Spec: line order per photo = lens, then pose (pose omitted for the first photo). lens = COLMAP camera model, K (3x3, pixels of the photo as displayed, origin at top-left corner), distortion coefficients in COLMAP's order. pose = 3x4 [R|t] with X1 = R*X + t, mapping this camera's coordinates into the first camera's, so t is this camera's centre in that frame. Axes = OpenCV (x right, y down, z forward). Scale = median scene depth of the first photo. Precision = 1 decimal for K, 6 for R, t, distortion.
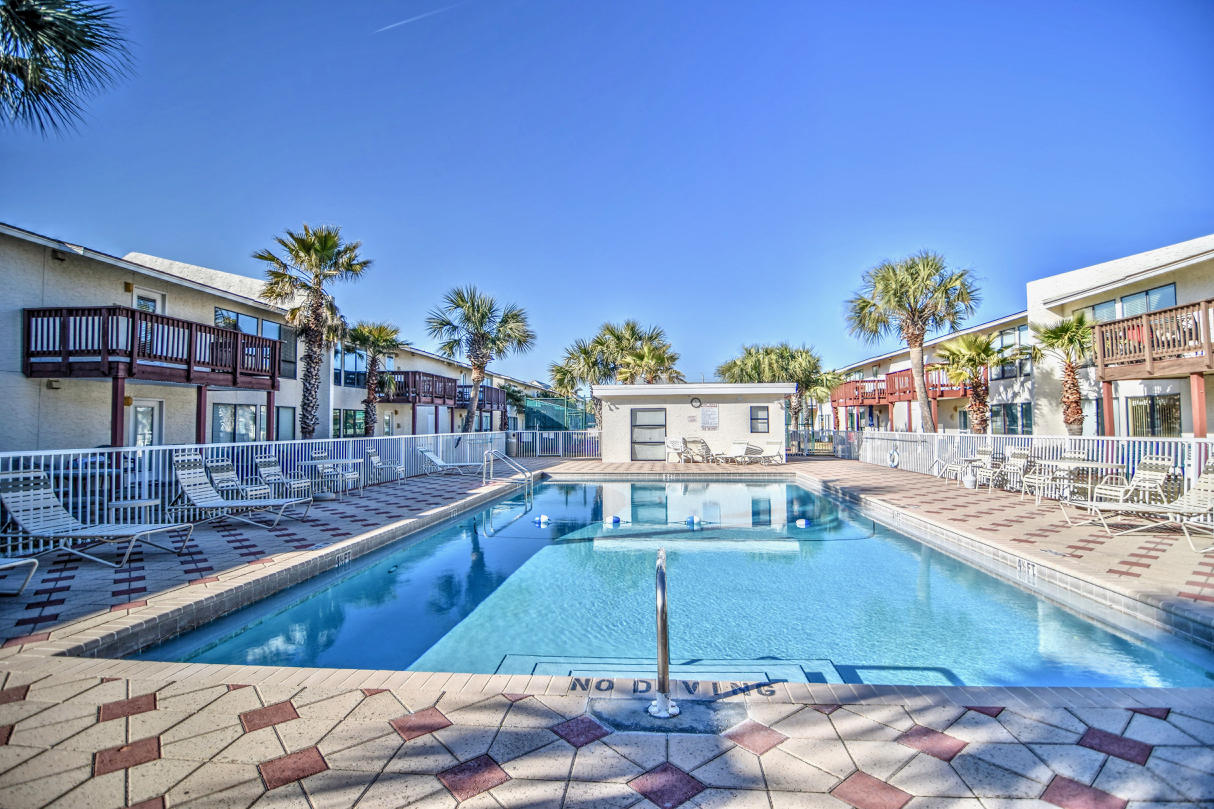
lens RADIAL K [[588.7, 0, 607.0], [0, 588.7, 404.5], [0, 0, 1]] dist [-0.004342, -0.009037]
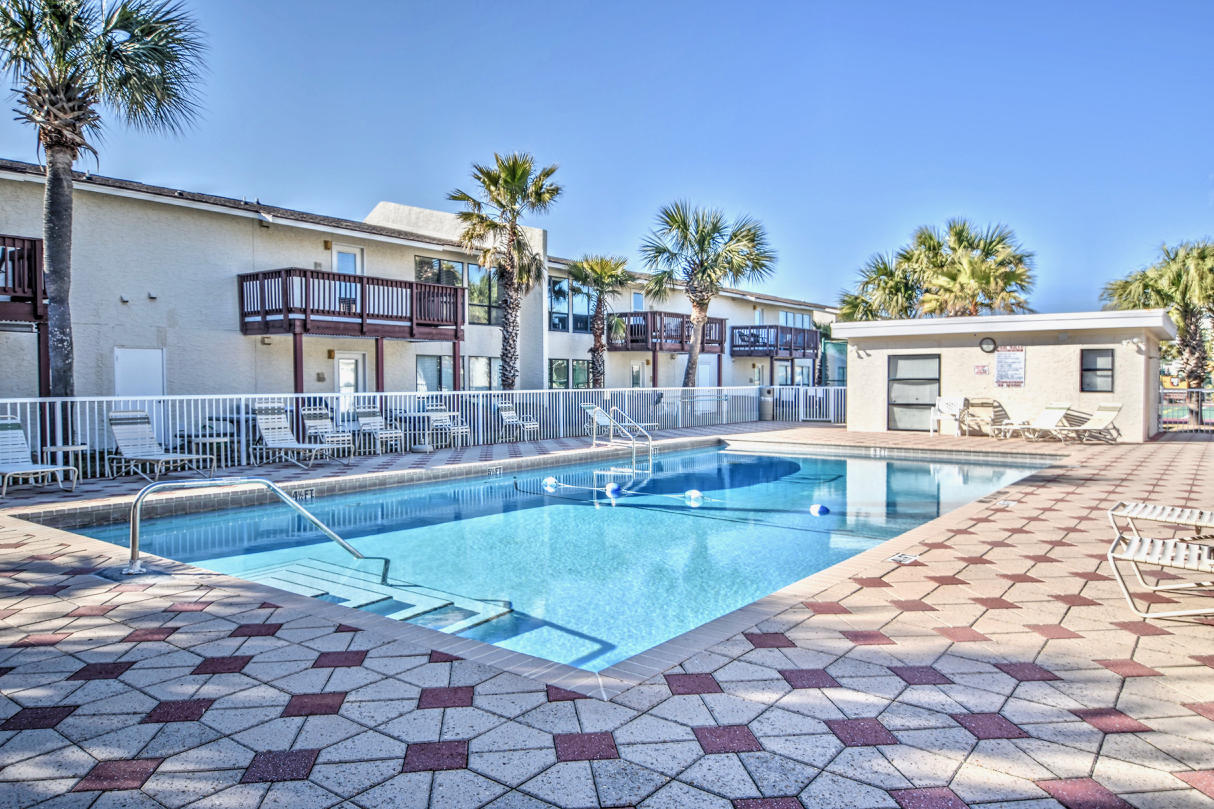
lens RADIAL K [[834.1, 0, 607.0], [0, 834.1, 404.5], [0, 0, 1]] dist [0.004291, -0.005085]
pose [[0.848045, 0.020341, -0.529534, 0.292220], [0.014635, 0.997983, 0.061773, -0.000609], [0.529722, -0.060136, 0.846037, -0.013238]]
